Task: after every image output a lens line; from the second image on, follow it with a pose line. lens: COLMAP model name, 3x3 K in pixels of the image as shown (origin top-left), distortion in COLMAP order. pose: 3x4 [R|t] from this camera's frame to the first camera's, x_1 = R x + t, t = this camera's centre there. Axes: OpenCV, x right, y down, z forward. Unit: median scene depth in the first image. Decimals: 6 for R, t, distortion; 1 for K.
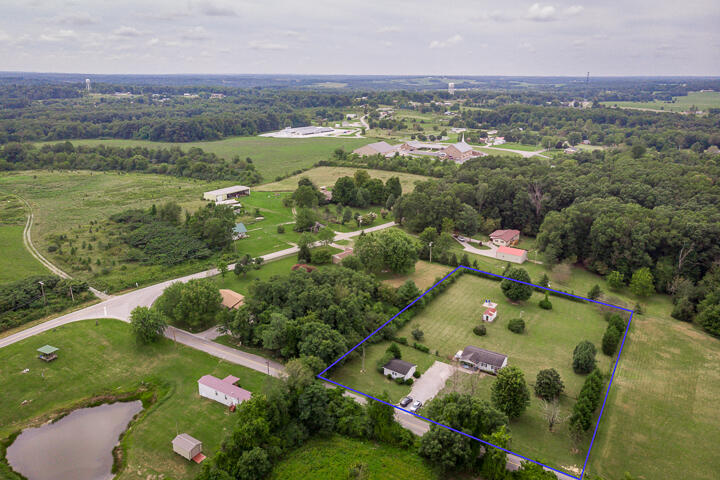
lens RADIAL K [[537.3, 0, 360.0], [0, 537.3, 240.0], [0, 0, 1]] dist [0.010522, 0.004601]
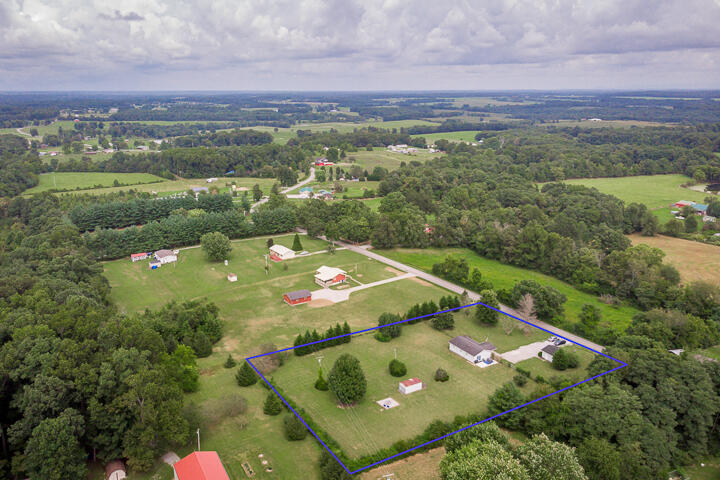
lens RADIAL K [[567.4, 0, 338.3], [0, 567.4, 226.0], [0, 0, 1]] dist [0.027334, -0.002997]
pose [[-0.884747, -0.112367, 0.452323, -0.017229], [0.137953, 0.863878, 0.484442, -0.465061], [-0.445187, 0.491008, -0.748812, 1.486320]]
